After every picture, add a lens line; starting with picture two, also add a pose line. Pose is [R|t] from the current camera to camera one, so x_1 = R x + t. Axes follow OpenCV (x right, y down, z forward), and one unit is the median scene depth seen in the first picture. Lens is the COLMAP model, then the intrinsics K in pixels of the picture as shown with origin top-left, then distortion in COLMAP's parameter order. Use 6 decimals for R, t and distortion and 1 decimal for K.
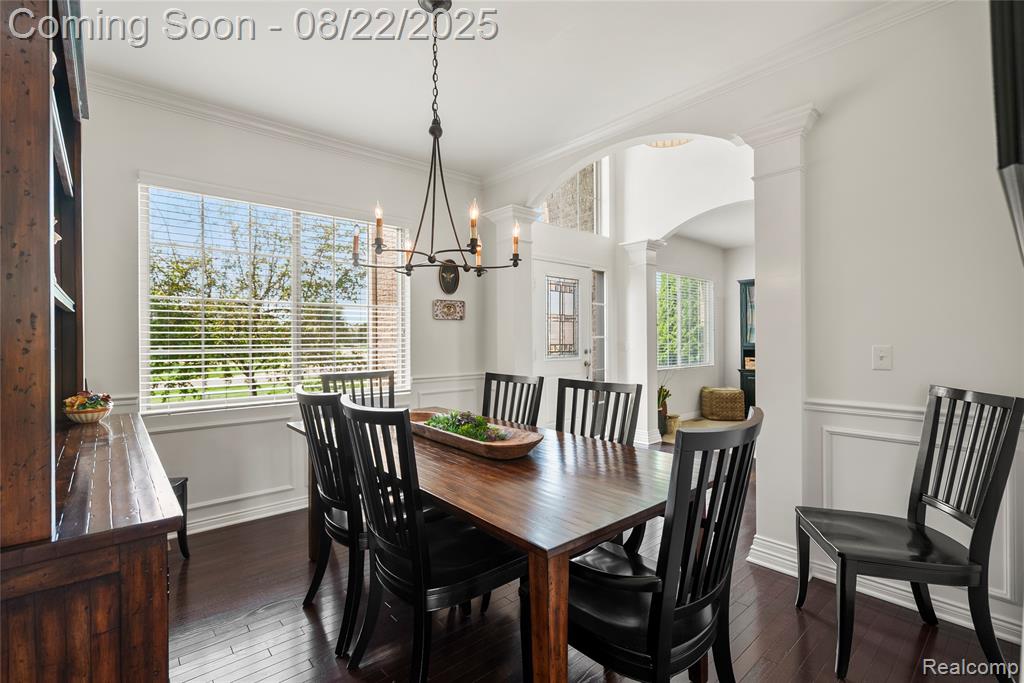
lens RADIAL K [[464.4, 0, 506.3], [0, 464.4, 334.3], [0, 0, 1]] dist [-0.010133, 0.004765]
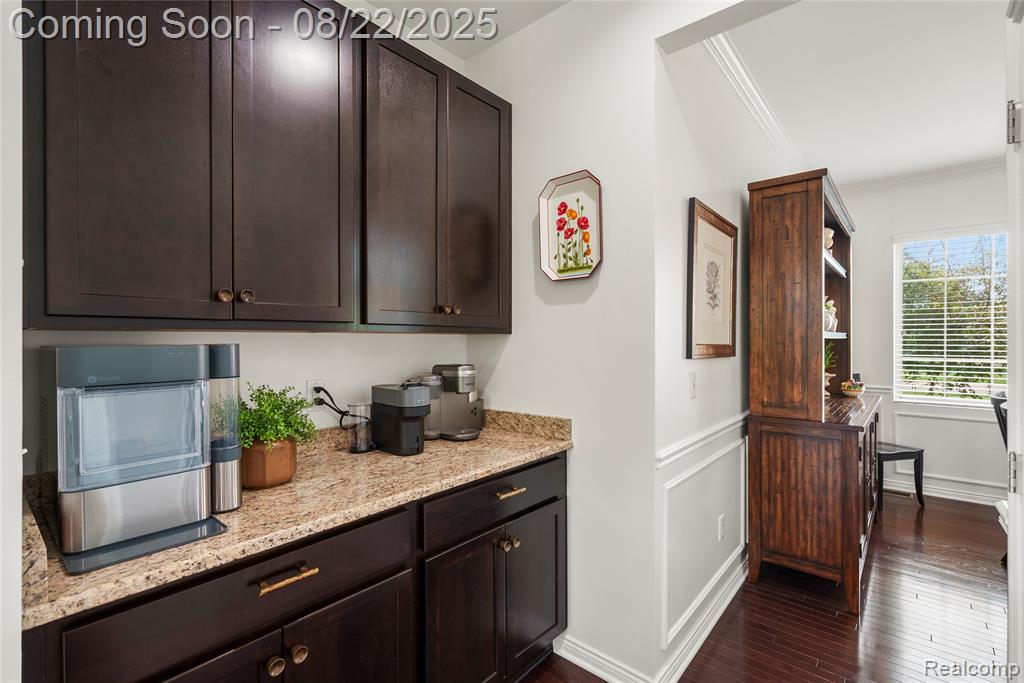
lens RADIAL K [[464.4, 0, 508.1], [0, 464.4, 336.9], [0, 0, 1]] dist [-0.010133, 0.004765]
pose [[0.129910, 0.001506, -0.991525, 0.518282], [0.013533, 0.999903, 0.003292, -0.052182], [0.991433, -0.013846, 0.129877, -0.424772]]
